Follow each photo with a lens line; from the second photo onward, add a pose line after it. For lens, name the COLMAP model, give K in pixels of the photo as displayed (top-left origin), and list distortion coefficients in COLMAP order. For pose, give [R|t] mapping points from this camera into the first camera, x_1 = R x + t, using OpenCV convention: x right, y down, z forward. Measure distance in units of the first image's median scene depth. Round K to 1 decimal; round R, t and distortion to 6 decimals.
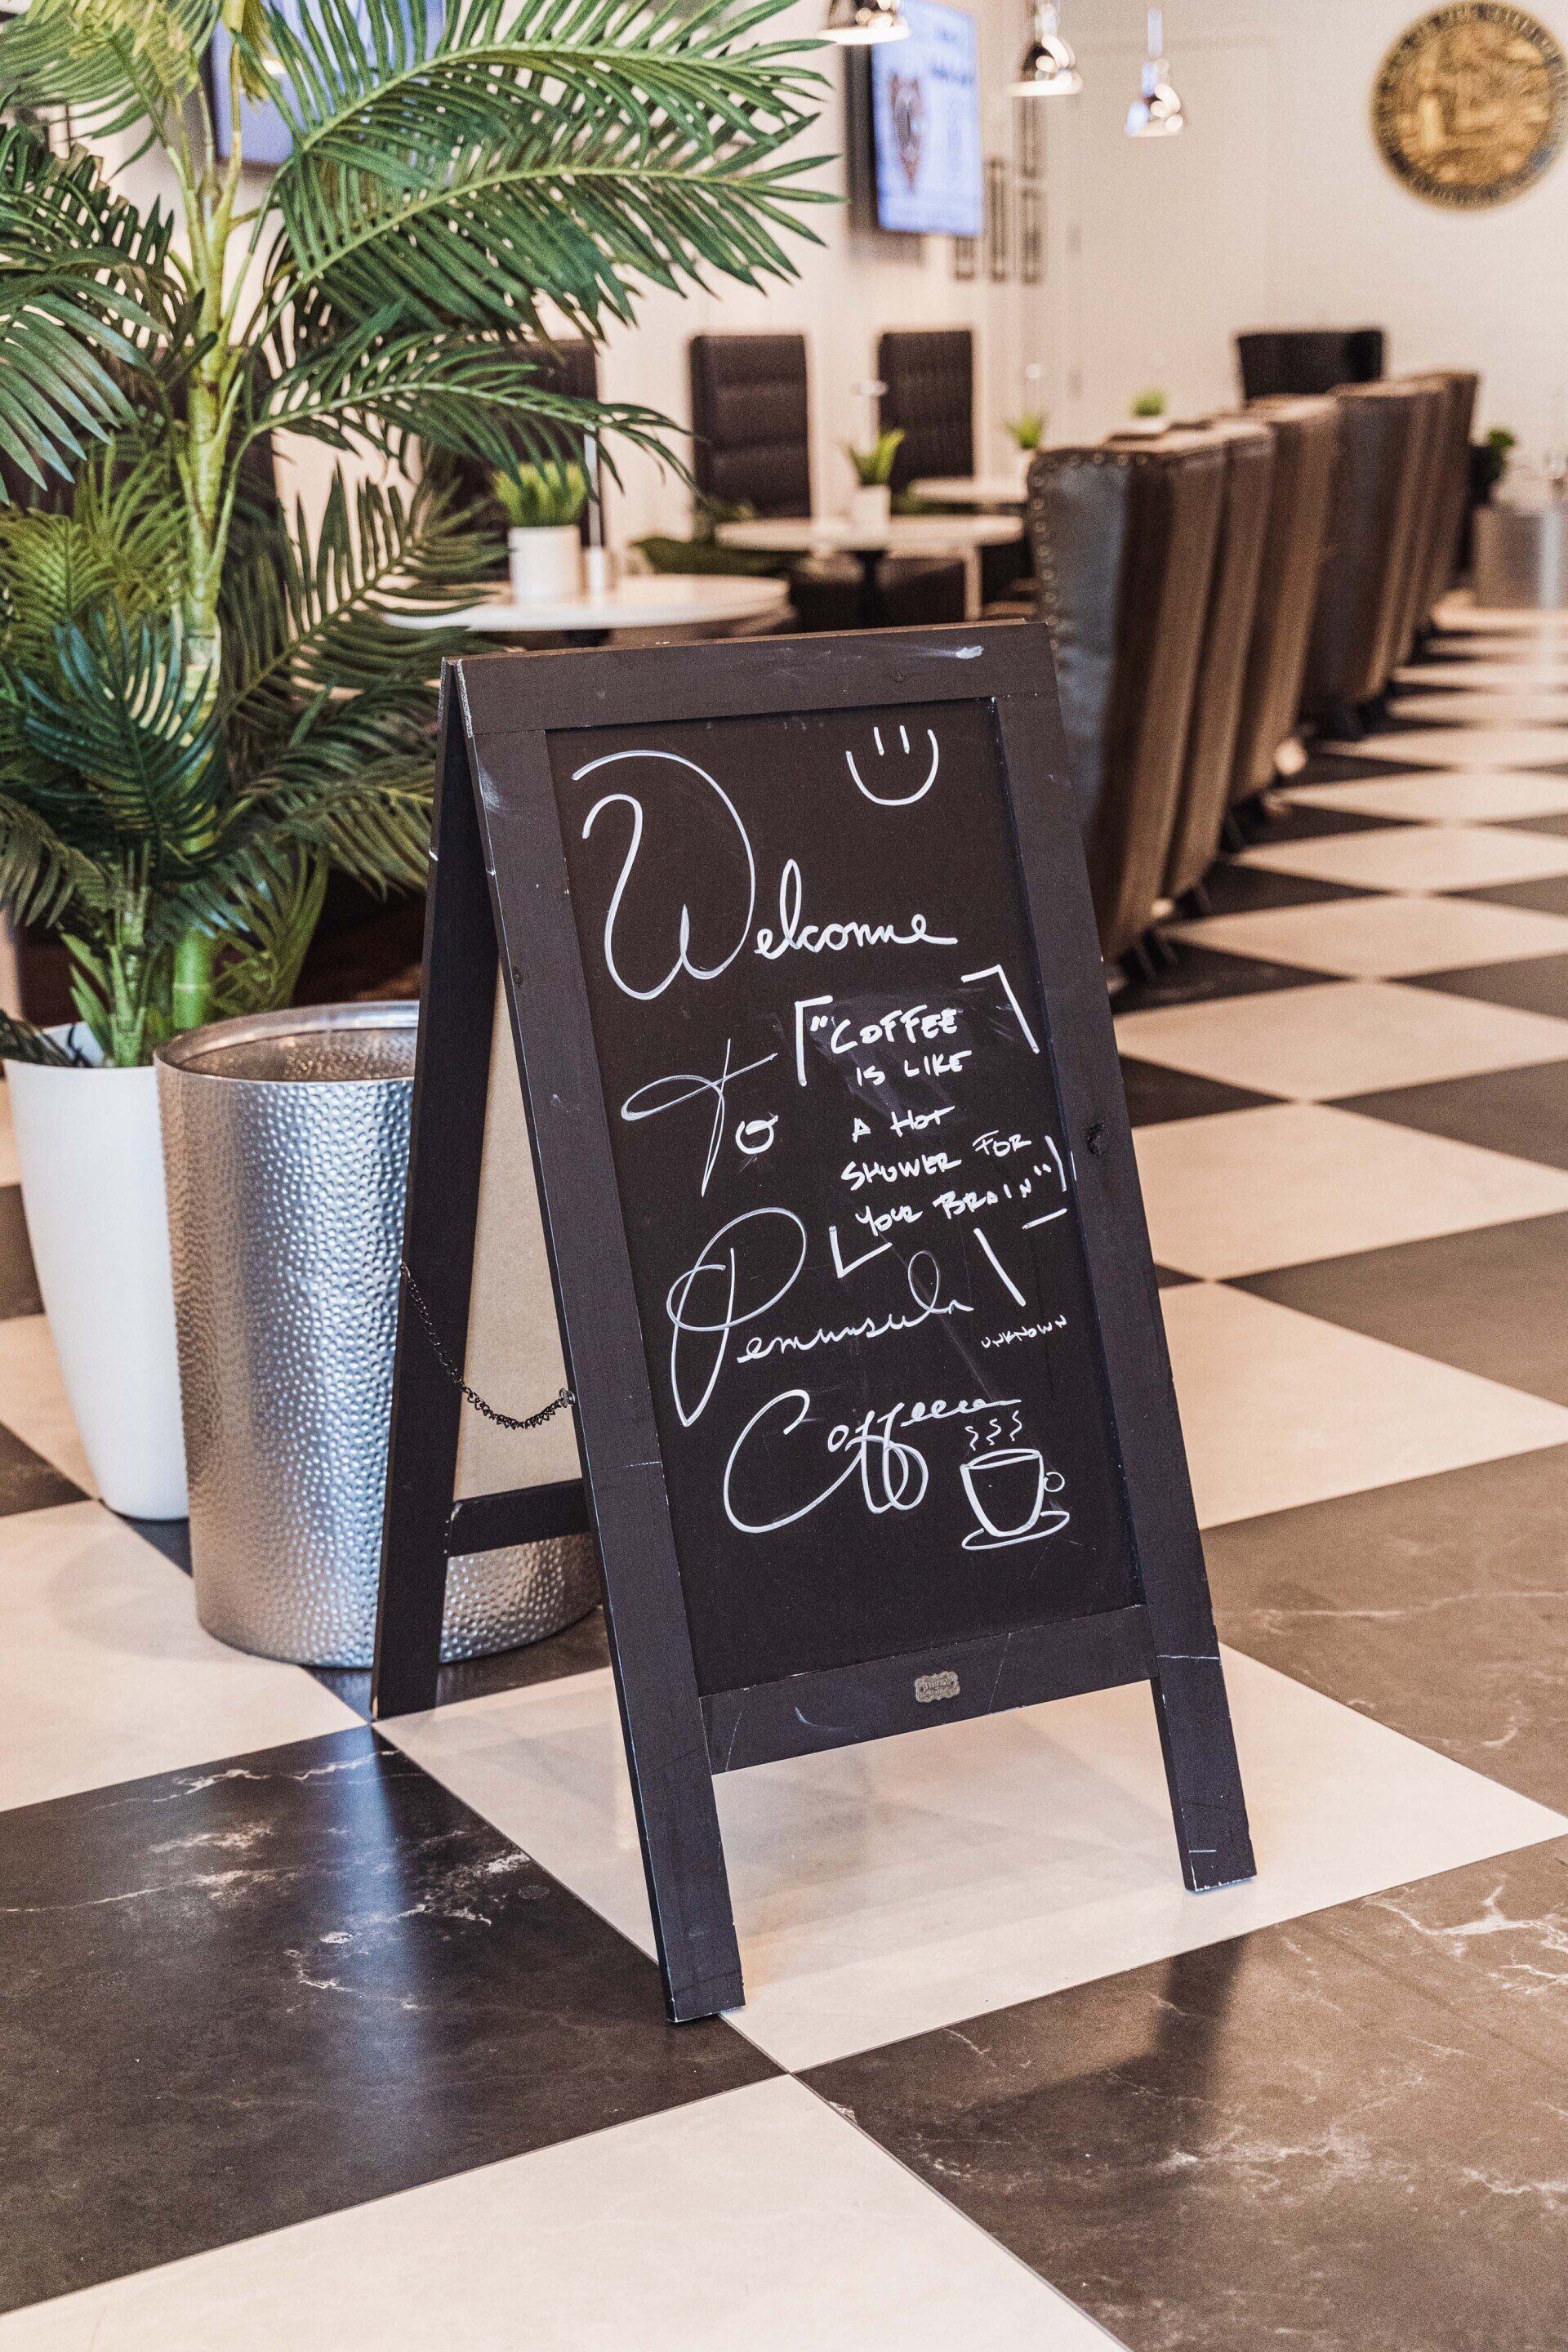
lens RADIAL K [[3350.5, 0, 784.0], [0, 3350.5, 1176.0], [0, 0, 1]] dist [0.023746, -0.056971]
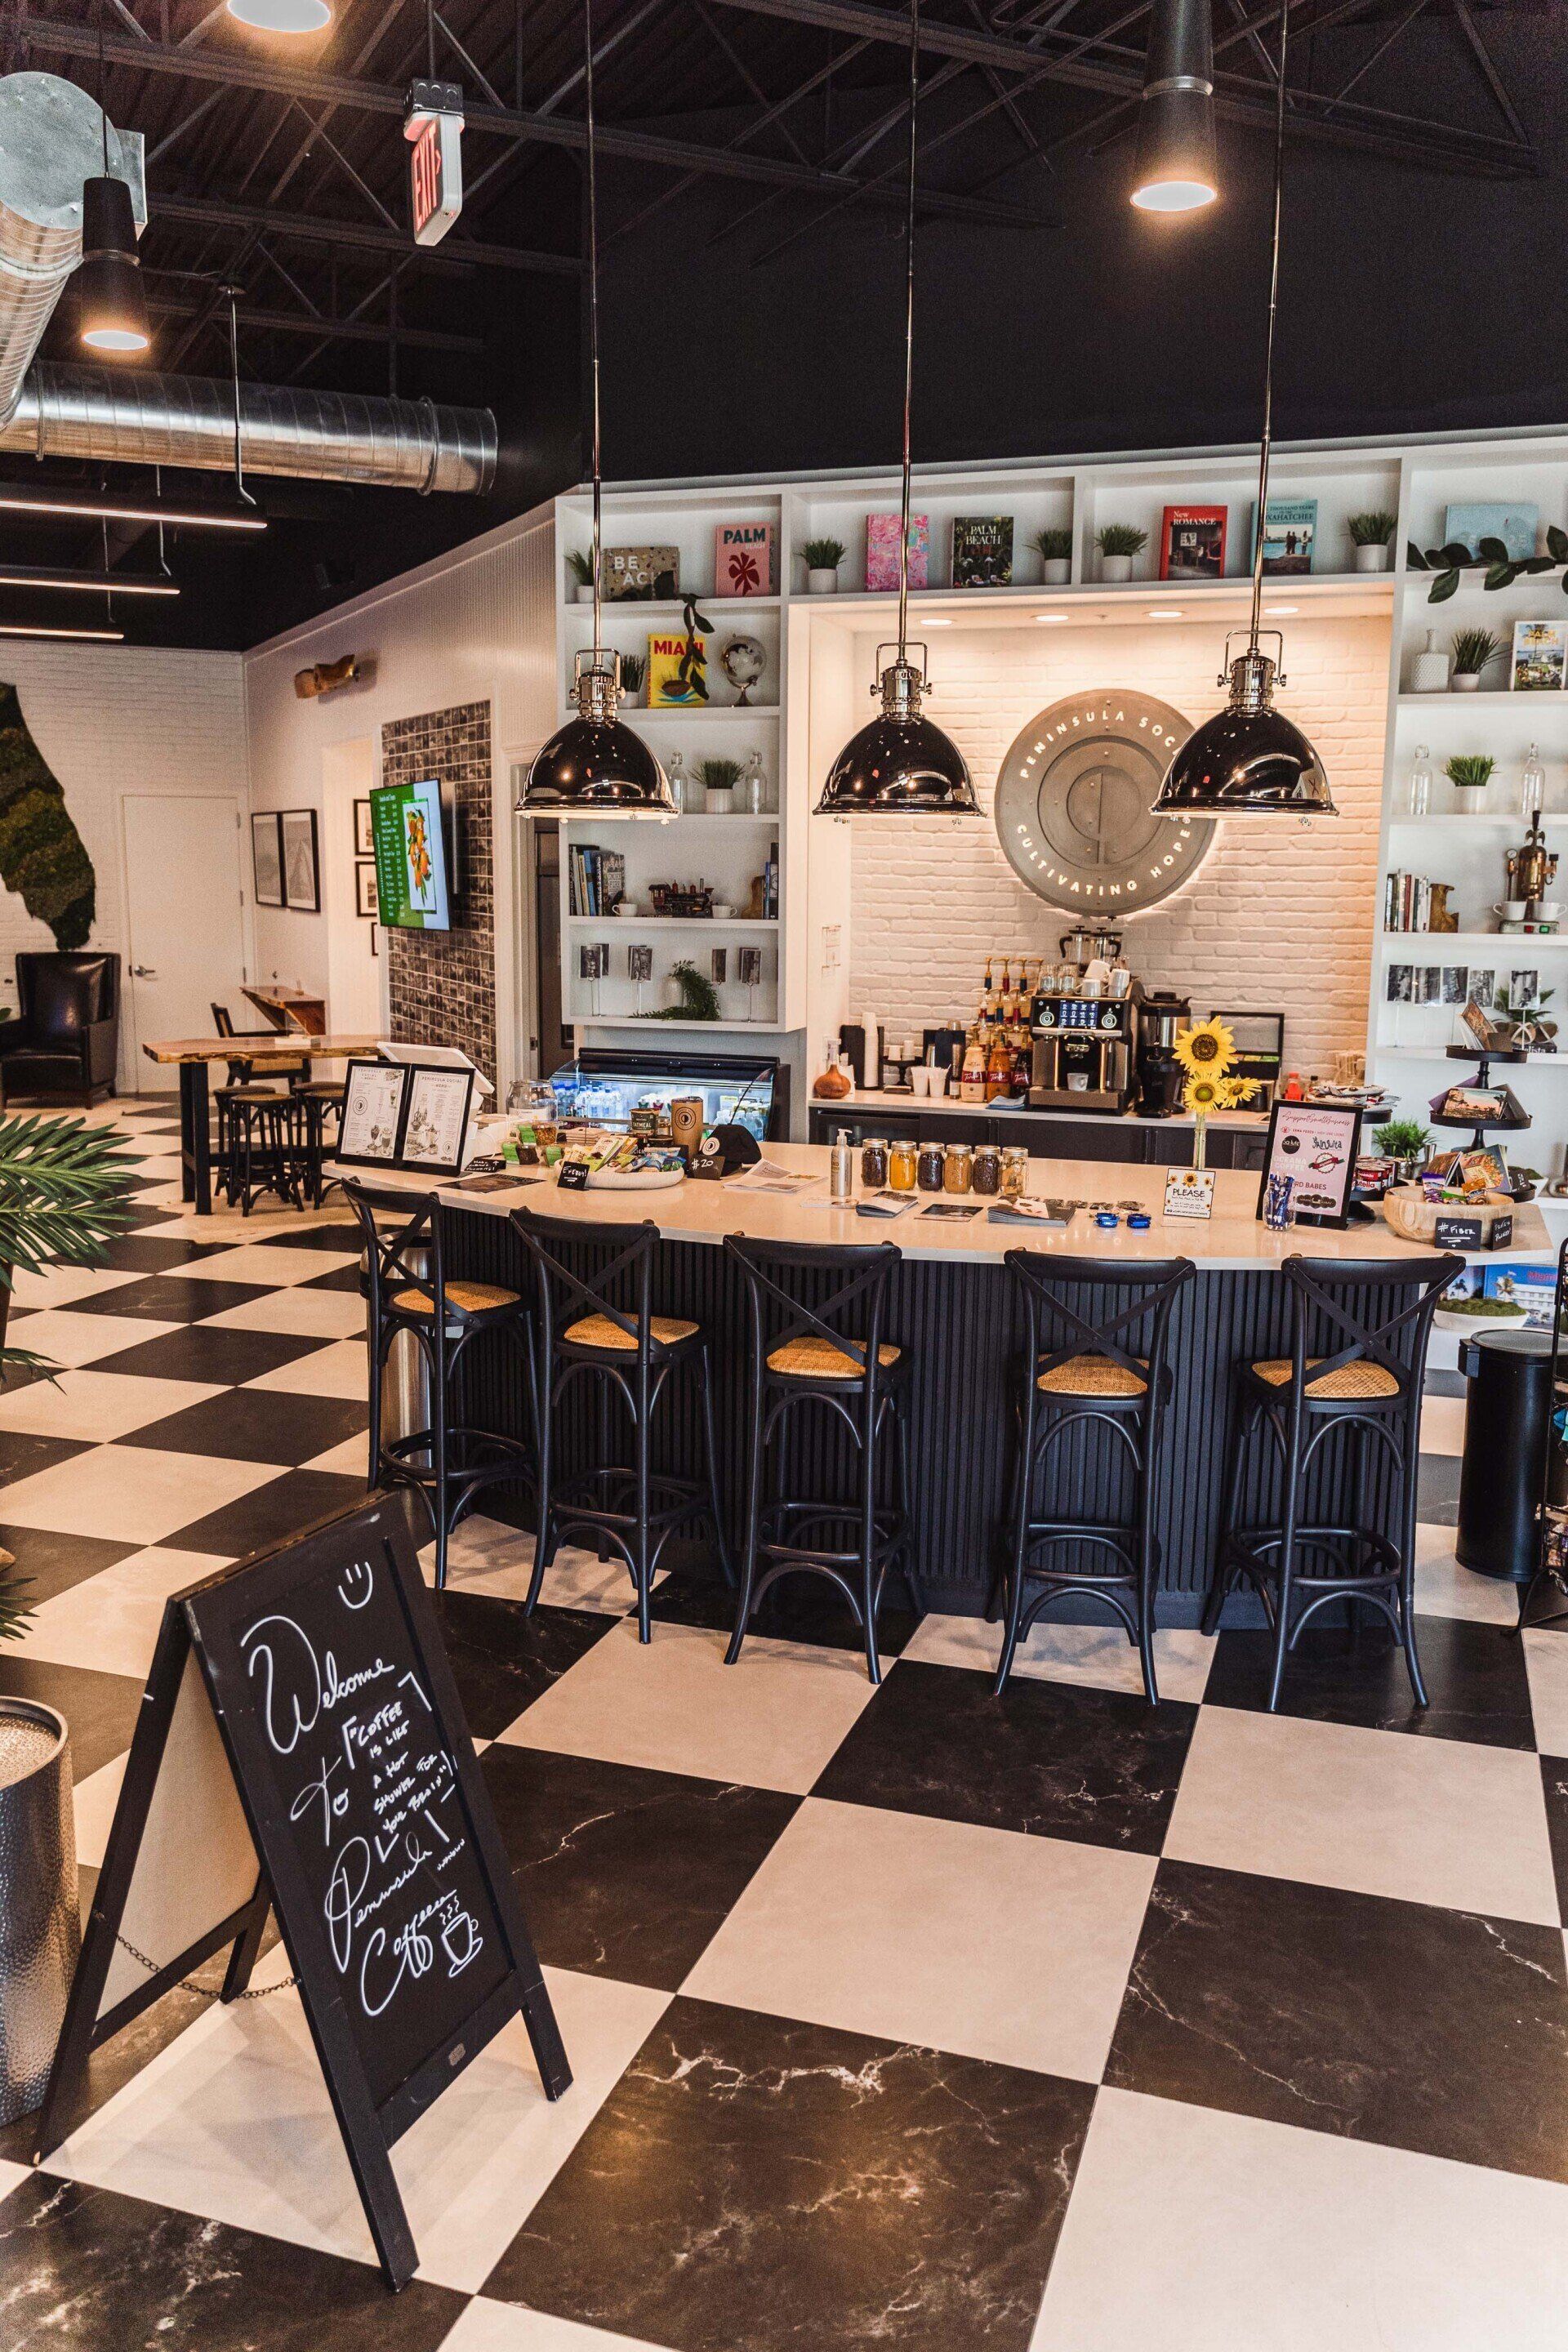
lens RADIAL K [[1851.6, 0, 767.3], [0, 1851.6, 1174.3], [0, 0, 1]] dist [0.003871, -0.005946]
pose [[0.753784, -0.072924, 0.653063, -0.123615], [0.128090, 0.991066, -0.037177, -0.075096], [-0.644517, 0.111674, 0.756390, -0.002409]]
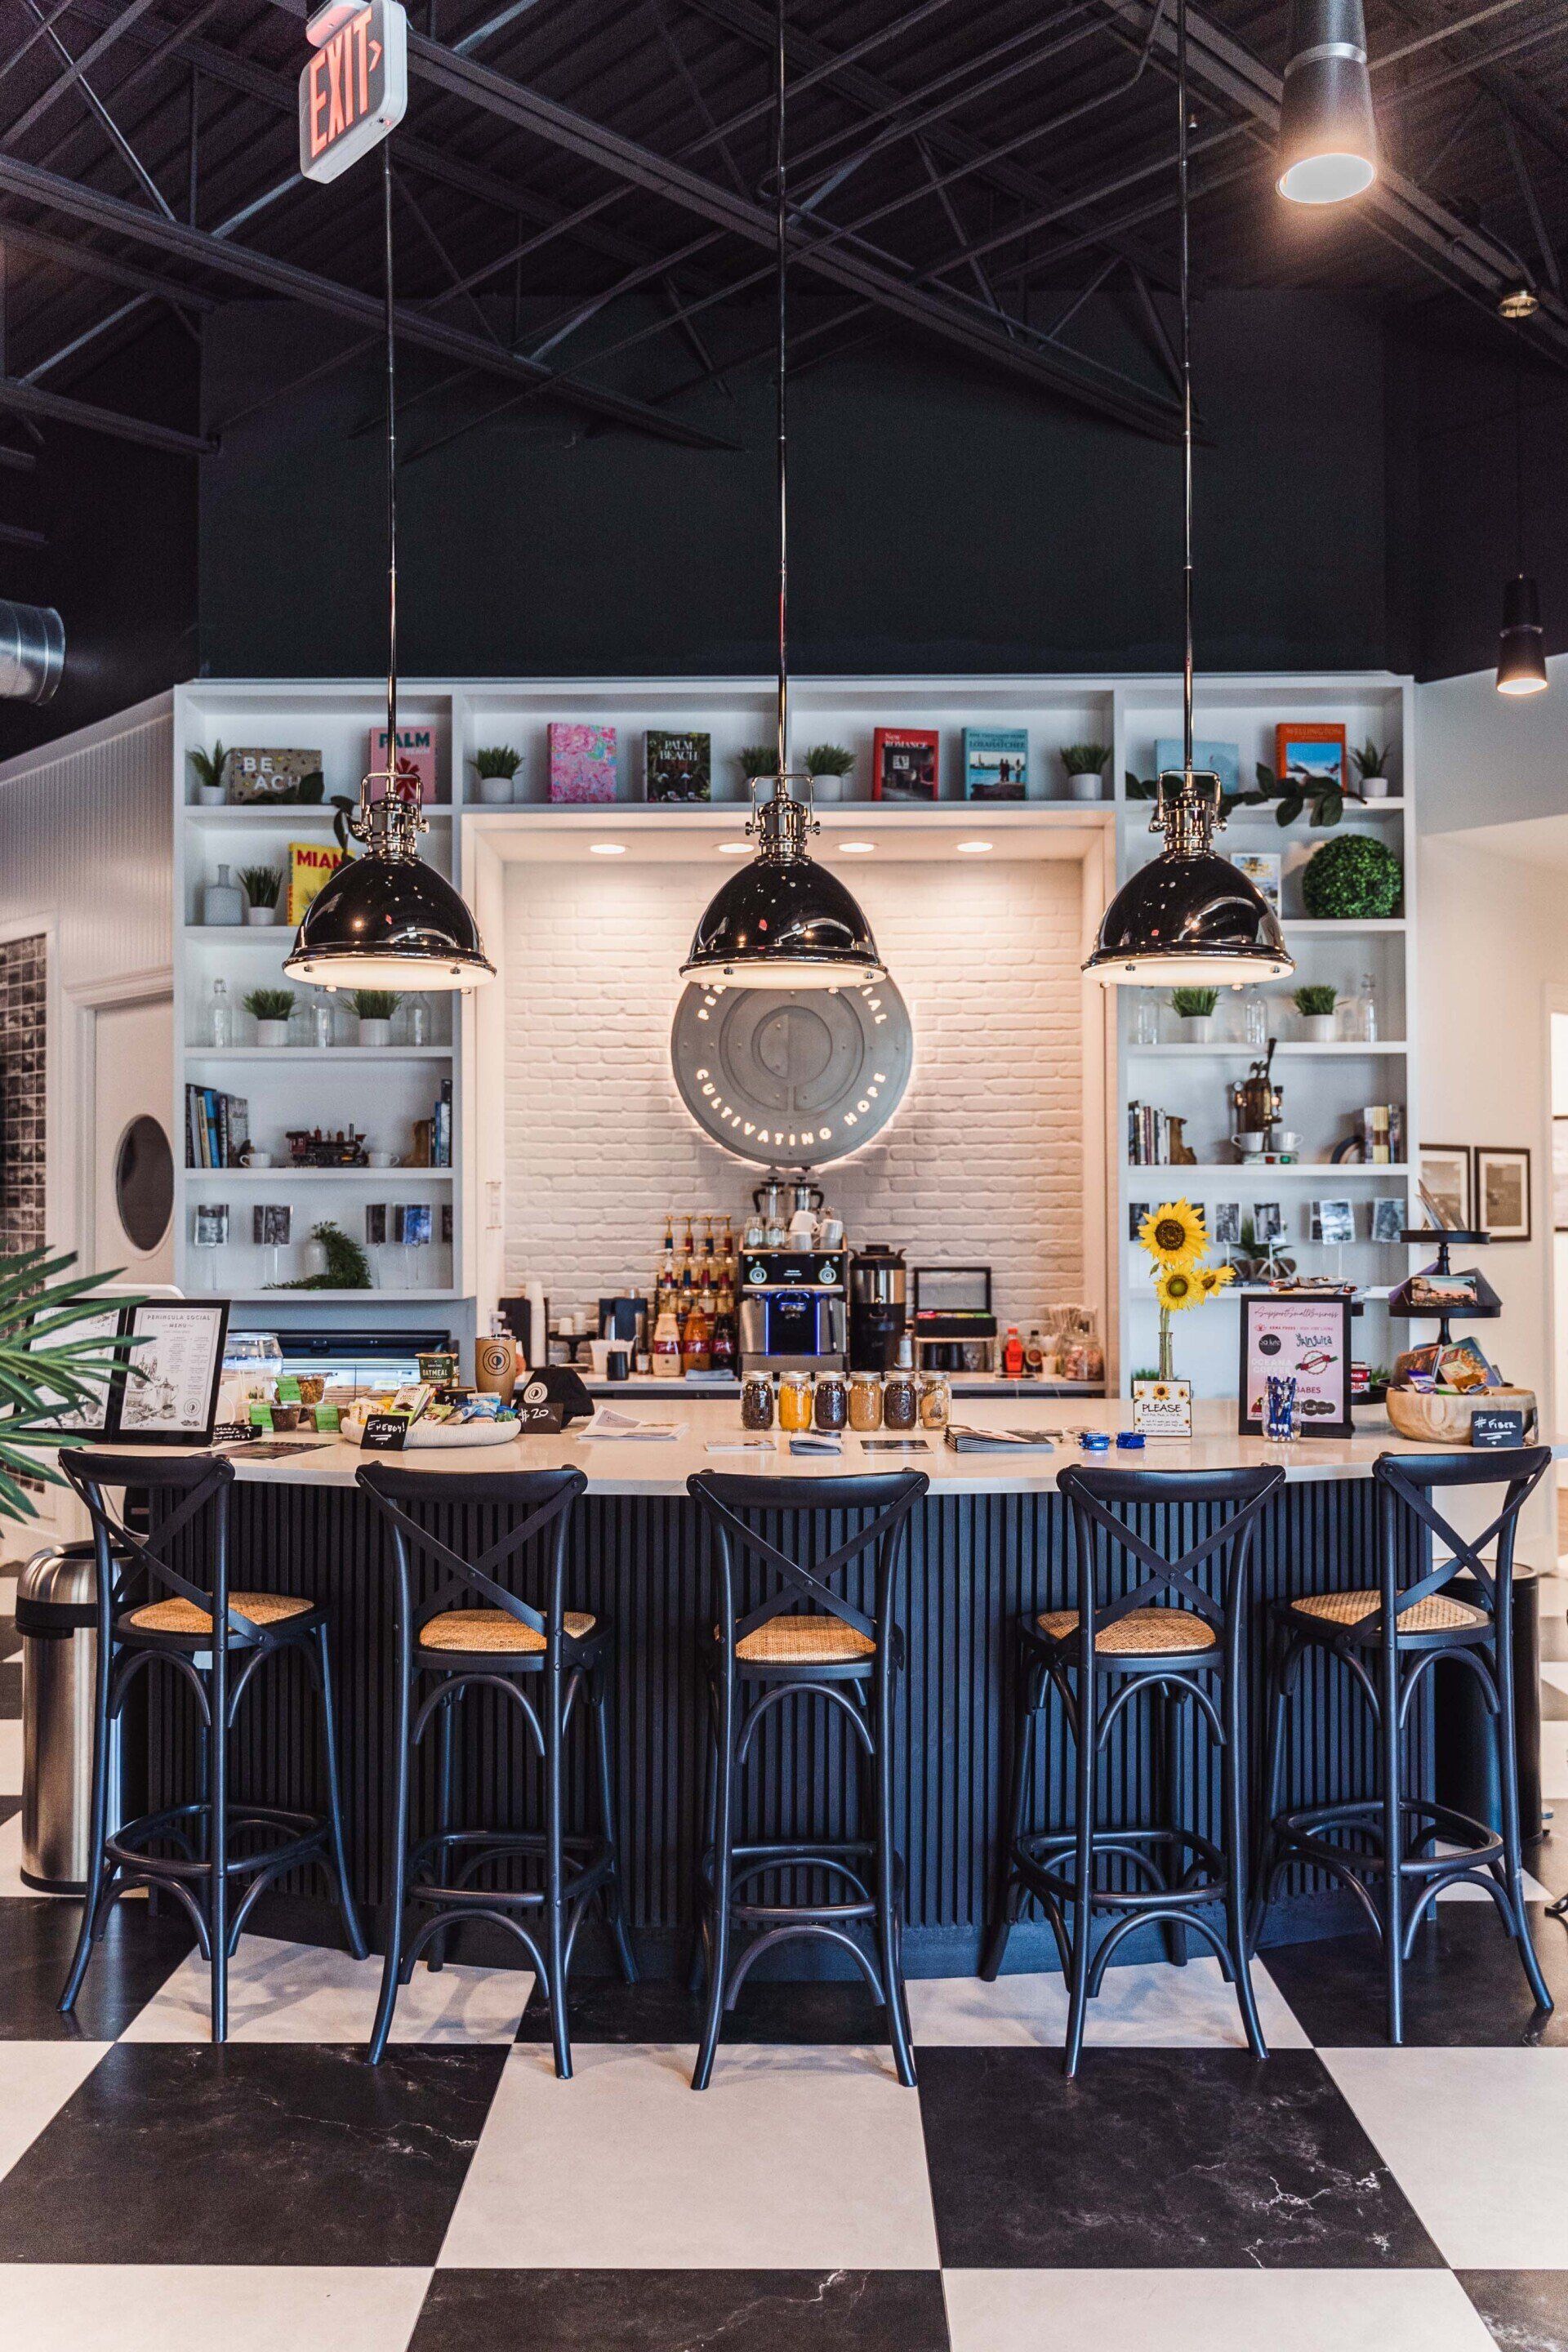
lens RADIAL K [[1883.9, 0, 774.2], [0, 1883.9, 1174.1], [0, 0, 1]] dist [-0.002433, -0.003245]
pose [[0.511995, 0.045286, 0.857794, -0.125583], [0.195001, 0.966410, -0.167411, -0.071201], [-0.836562, 0.252985, 0.485966, 0.149353]]
